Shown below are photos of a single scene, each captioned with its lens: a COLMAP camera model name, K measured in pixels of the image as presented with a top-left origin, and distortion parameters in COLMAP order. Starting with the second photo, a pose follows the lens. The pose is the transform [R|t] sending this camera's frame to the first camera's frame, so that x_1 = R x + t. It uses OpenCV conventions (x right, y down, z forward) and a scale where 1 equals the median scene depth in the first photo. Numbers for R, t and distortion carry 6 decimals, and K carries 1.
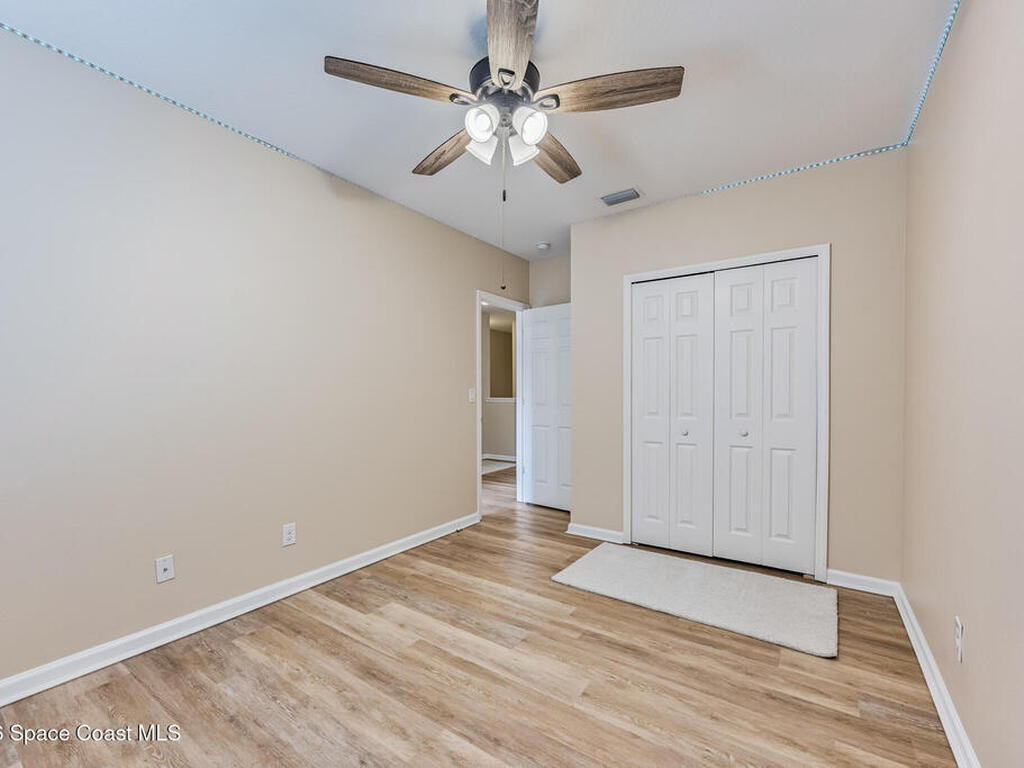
lens RADIAL K [[433.1, 0, 512.0], [0, 433.1, 384.0], [0, 0, 1]] dist [-0.000589, -0.000250]
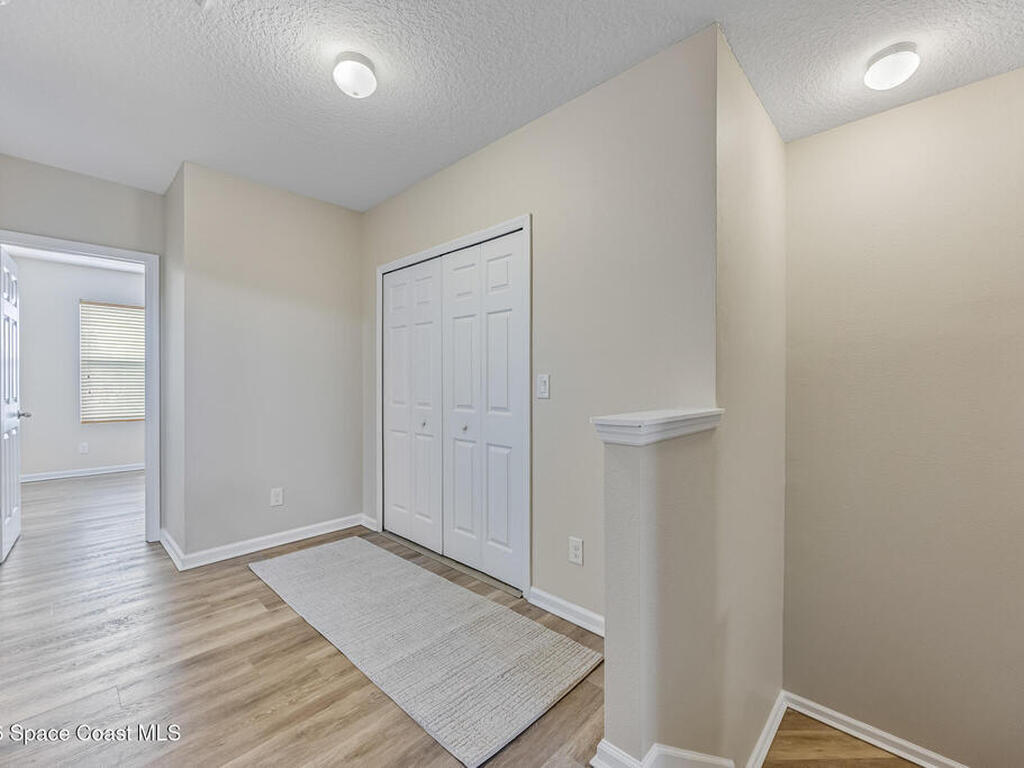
lens RADIAL K [[433.1, 0, 512.0], [0, 433.1, 384.0], [0, 0, 1]] dist [-0.000589, -0.000250]
pose [[0.930681, 0.022043, -0.365166, 0.962896], [-0.025230, 0.999674, -0.003959, 0.023711], [0.364960, 0.012898, 0.930934, 0.163044]]
